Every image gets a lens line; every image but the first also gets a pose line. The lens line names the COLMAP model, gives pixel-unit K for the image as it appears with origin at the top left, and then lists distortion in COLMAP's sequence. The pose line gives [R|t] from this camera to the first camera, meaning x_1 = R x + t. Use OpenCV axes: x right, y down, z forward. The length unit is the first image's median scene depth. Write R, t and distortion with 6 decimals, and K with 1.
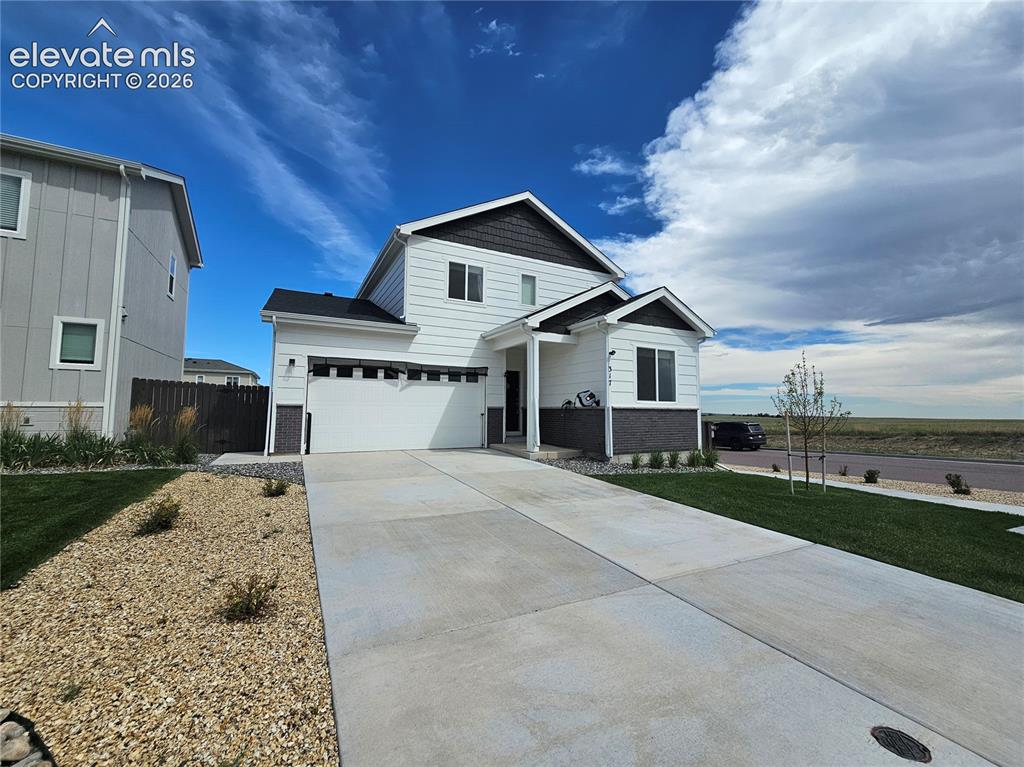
lens RADIAL K [[417.9, 0, 510.5], [0, 417.9, 378.9], [0, 0, 1]] dist [-0.000965, 0.000229]
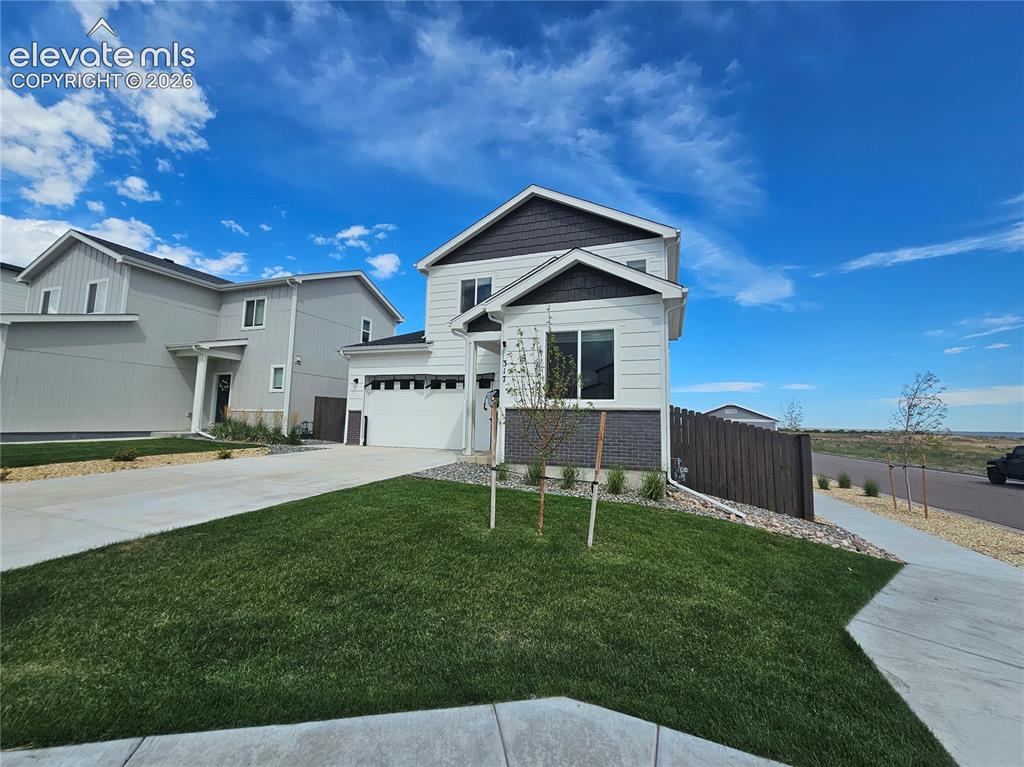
lens RADIAL K [[411.4, 0, 514.4], [0, 411.4, 380.1], [0, 0, 1]] dist [-0.004216, -0.000452]
pose [[0.669296, -0.069567, -0.739732, 0.767700], [0.038793, 0.997521, -0.058712, 0.054233], [0.741983, 0.010599, 0.670335, 0.393321]]
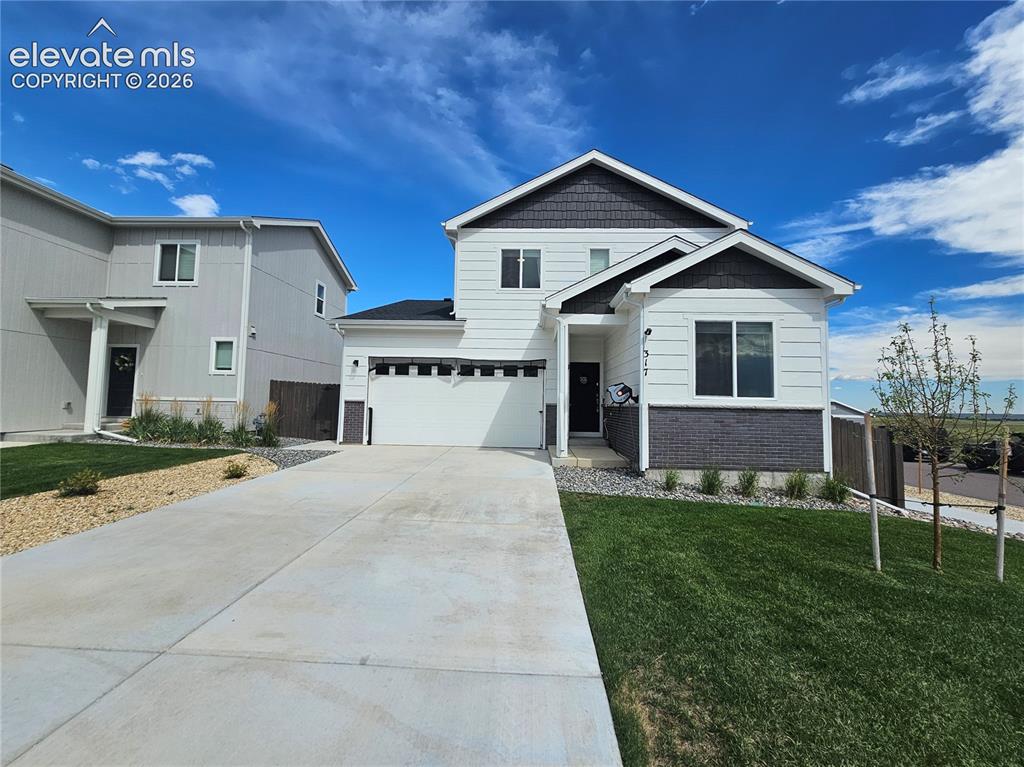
lens RADIAL K [[421.6, 0, 509.7], [0, 421.6, 378.9], [0, 0, 1]] dist [0.000929, 0.000195]
pose [[0.861239, -0.023713, -0.507646, 0.360305], [0.025562, 0.999668, -0.003331, 0.015741], [0.507556, -0.010107, 0.861559, 0.194801]]
